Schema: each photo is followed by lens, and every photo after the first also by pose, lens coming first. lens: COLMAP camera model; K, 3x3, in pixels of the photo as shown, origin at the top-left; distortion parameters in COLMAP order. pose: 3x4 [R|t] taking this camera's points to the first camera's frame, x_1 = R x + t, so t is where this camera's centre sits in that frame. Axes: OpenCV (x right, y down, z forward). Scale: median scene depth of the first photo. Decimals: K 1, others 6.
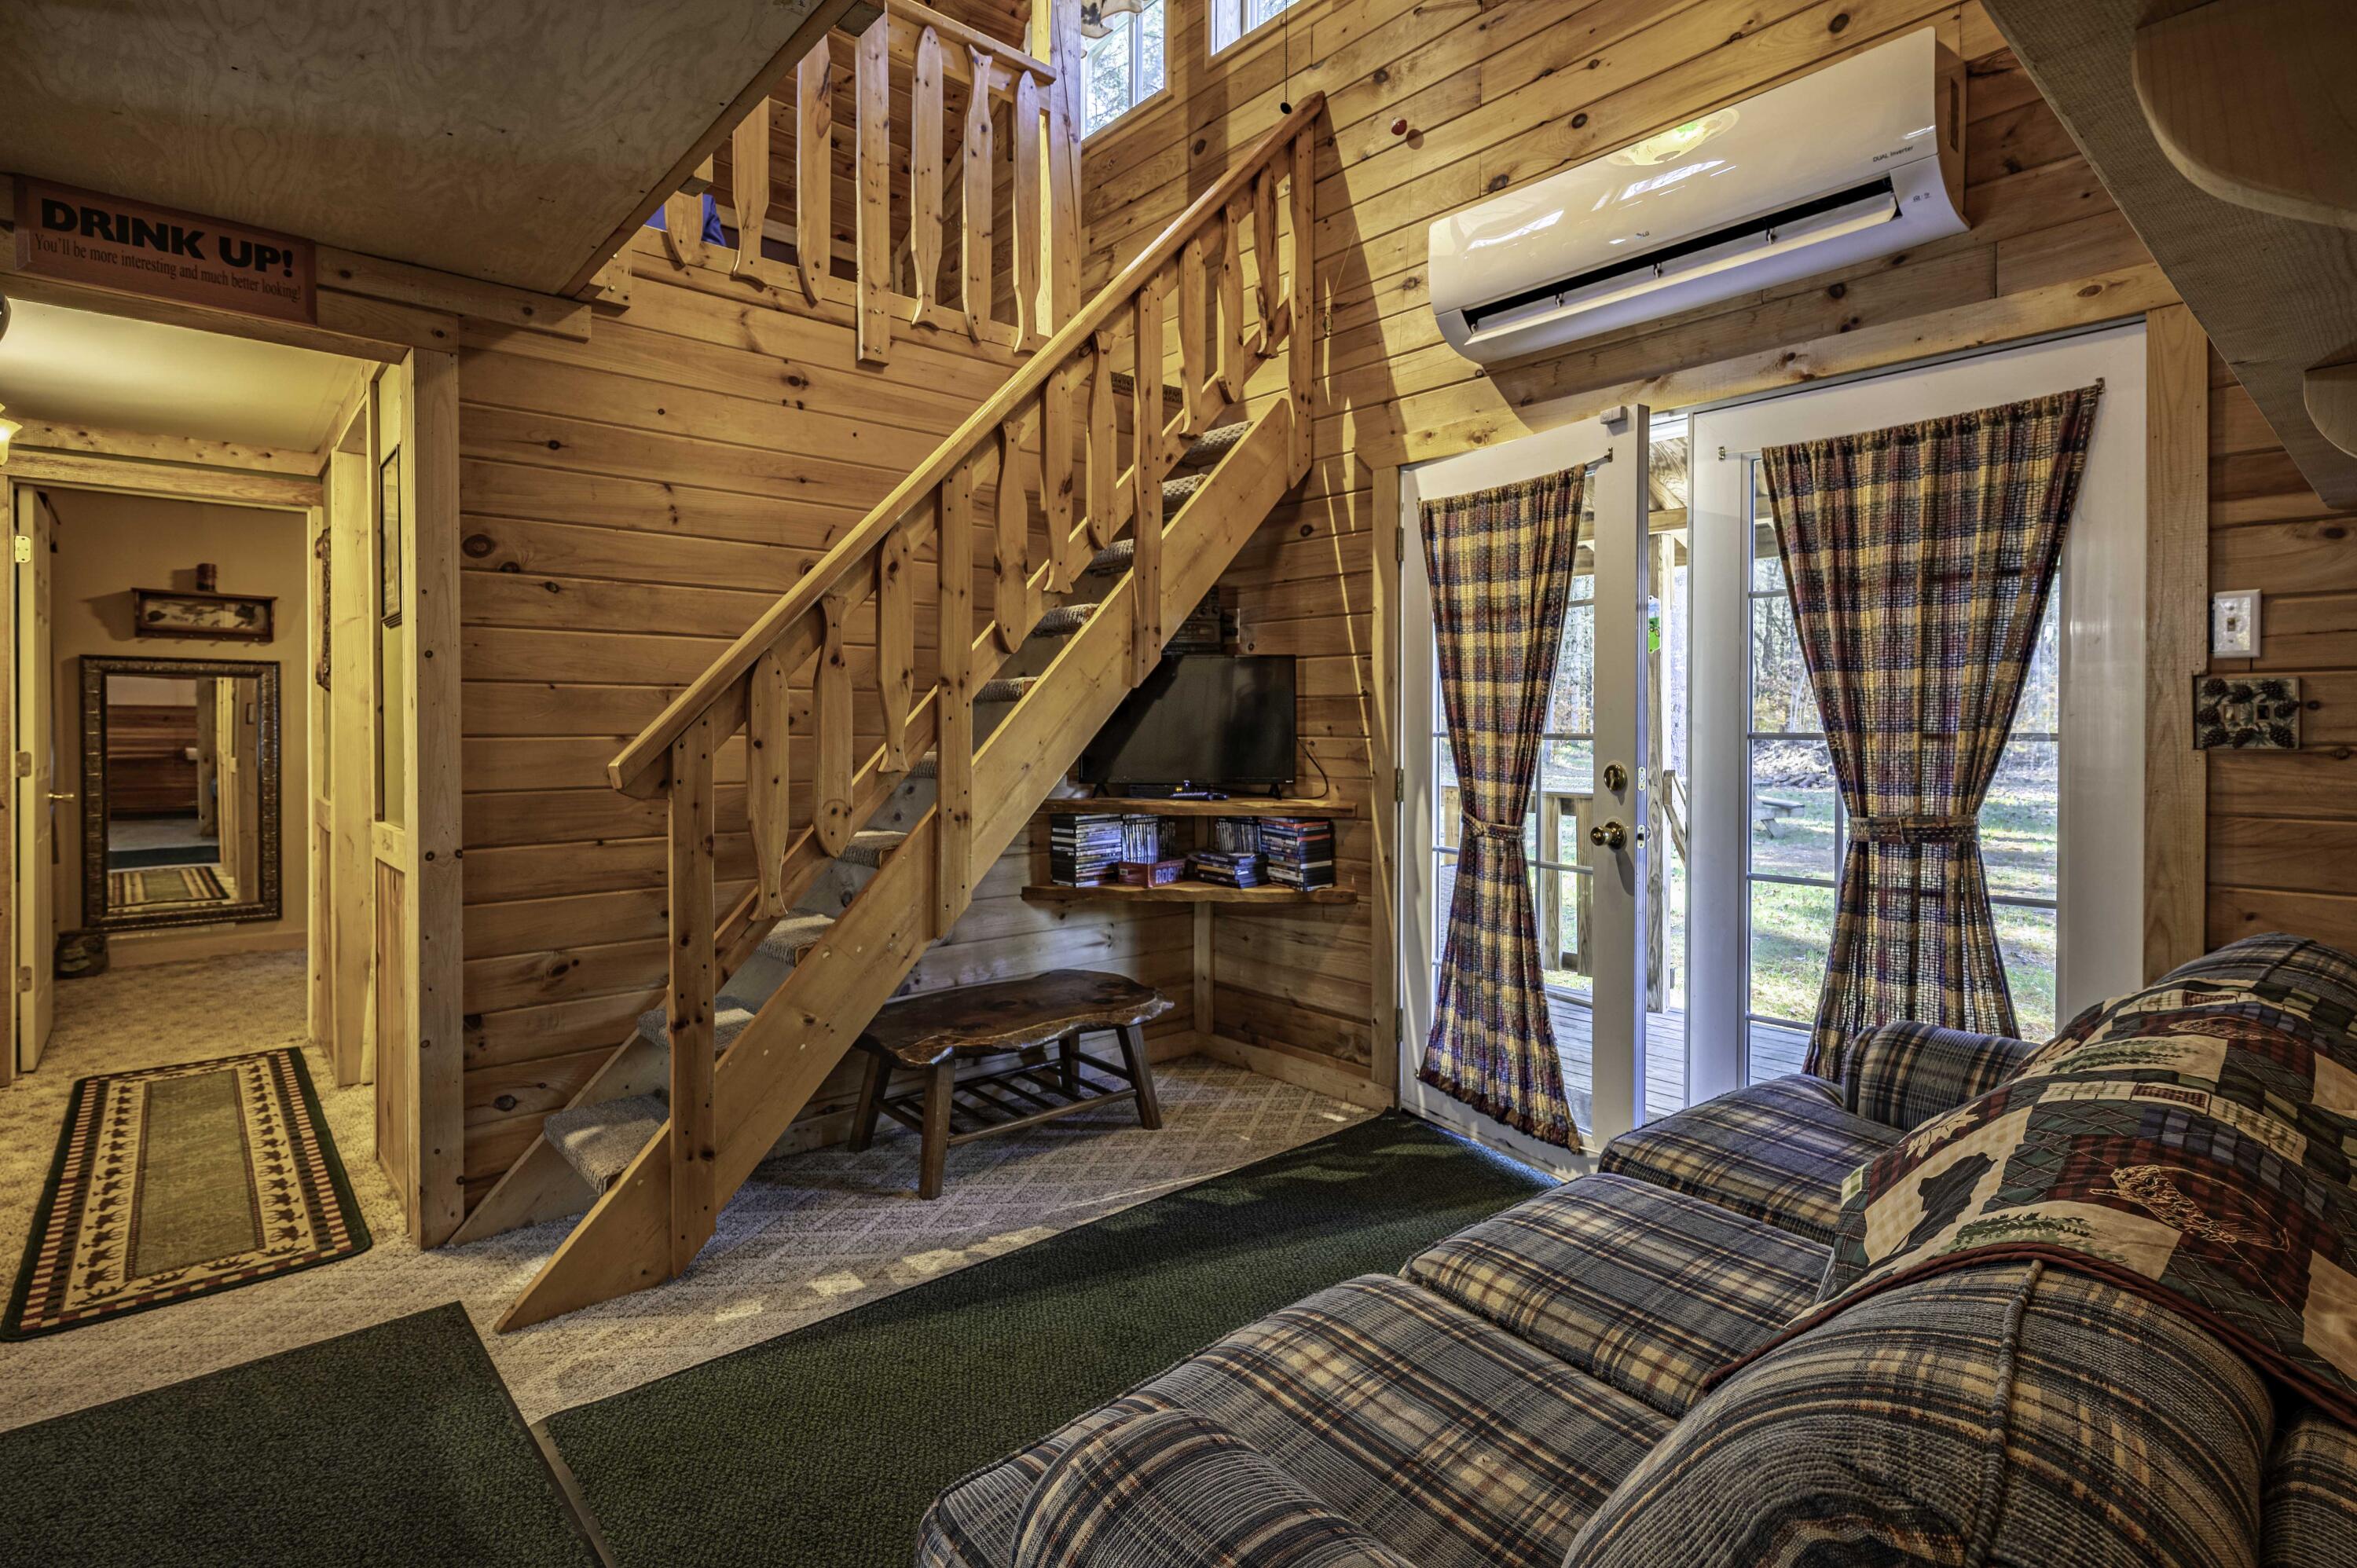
lens RADIAL K [[1161.5, 0, 1184.2], [0, 1161.5, 752.6], [0, 0, 1]] dist [0.005704, 0.001861]
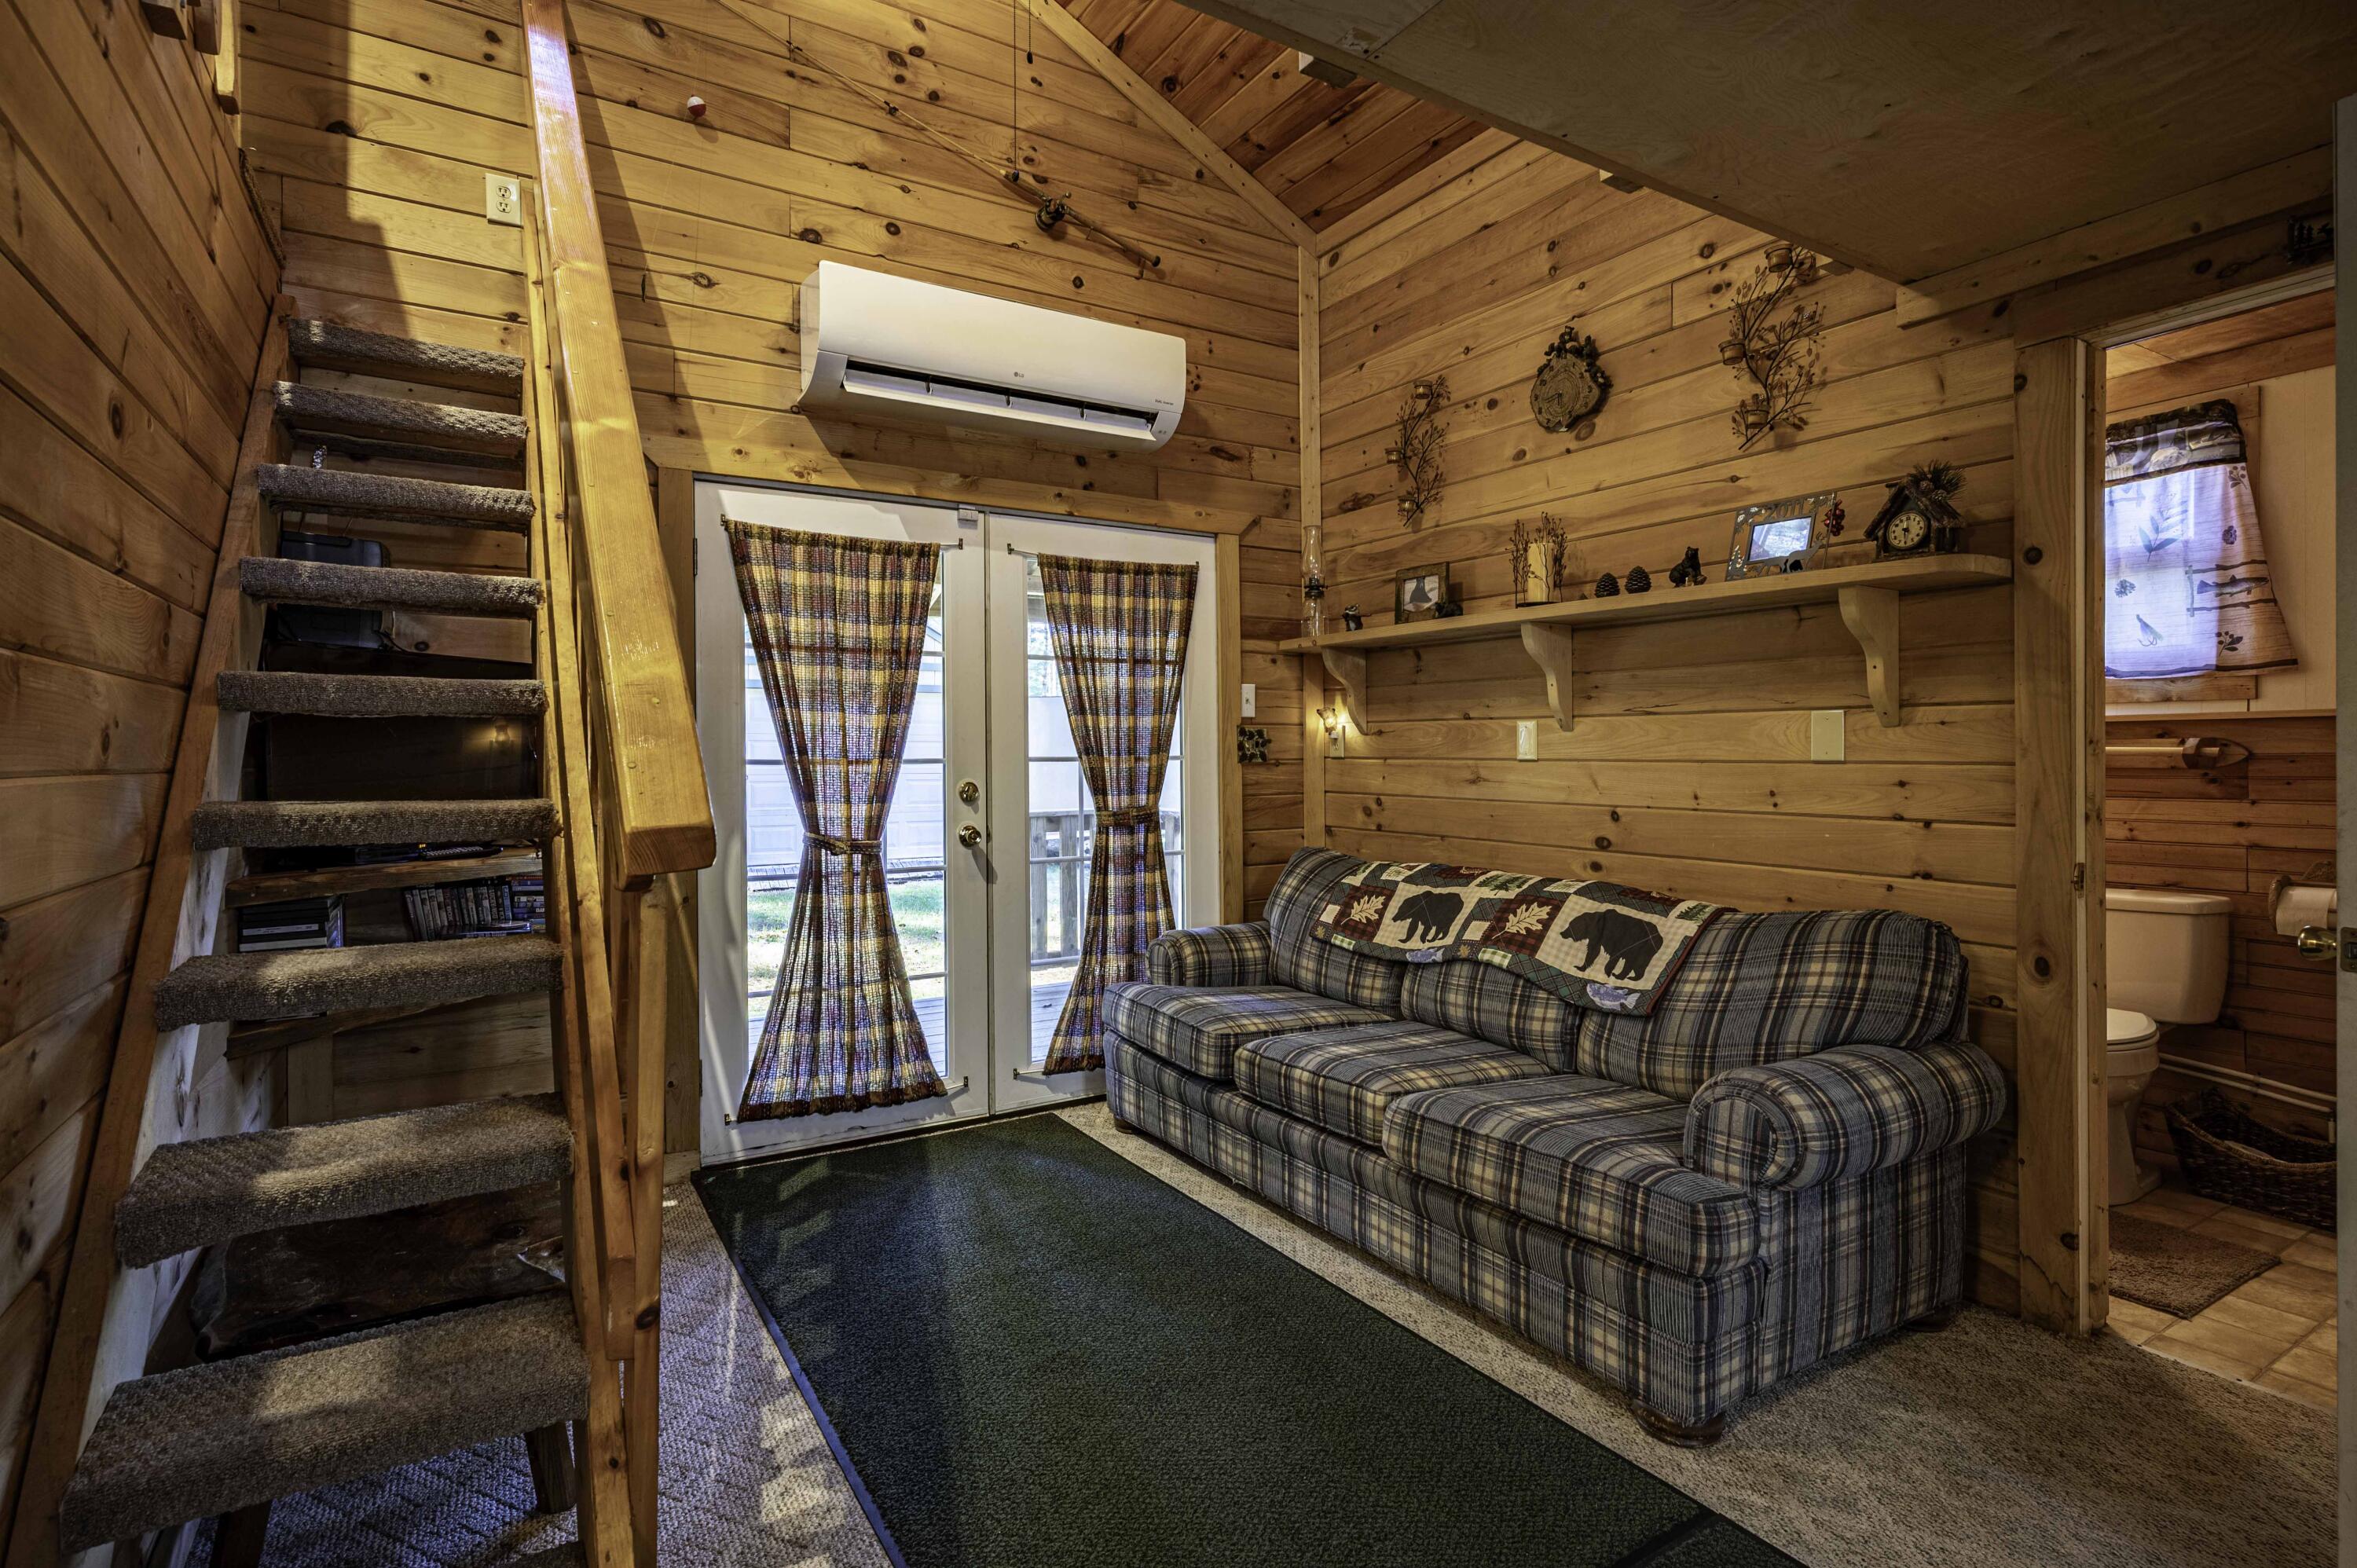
lens RADIAL K [[1161.5, 0, 1168.4], [0, 1161.5, 756.0], [0, 0, 1]] dist [0.005704, 0.001861]
pose [[0.182692, -0.014784, 0.983059, -0.953086], [0.019737, 0.999741, 0.011367, -0.034727], [-0.982972, 0.017326, 0.182936, 0.669804]]
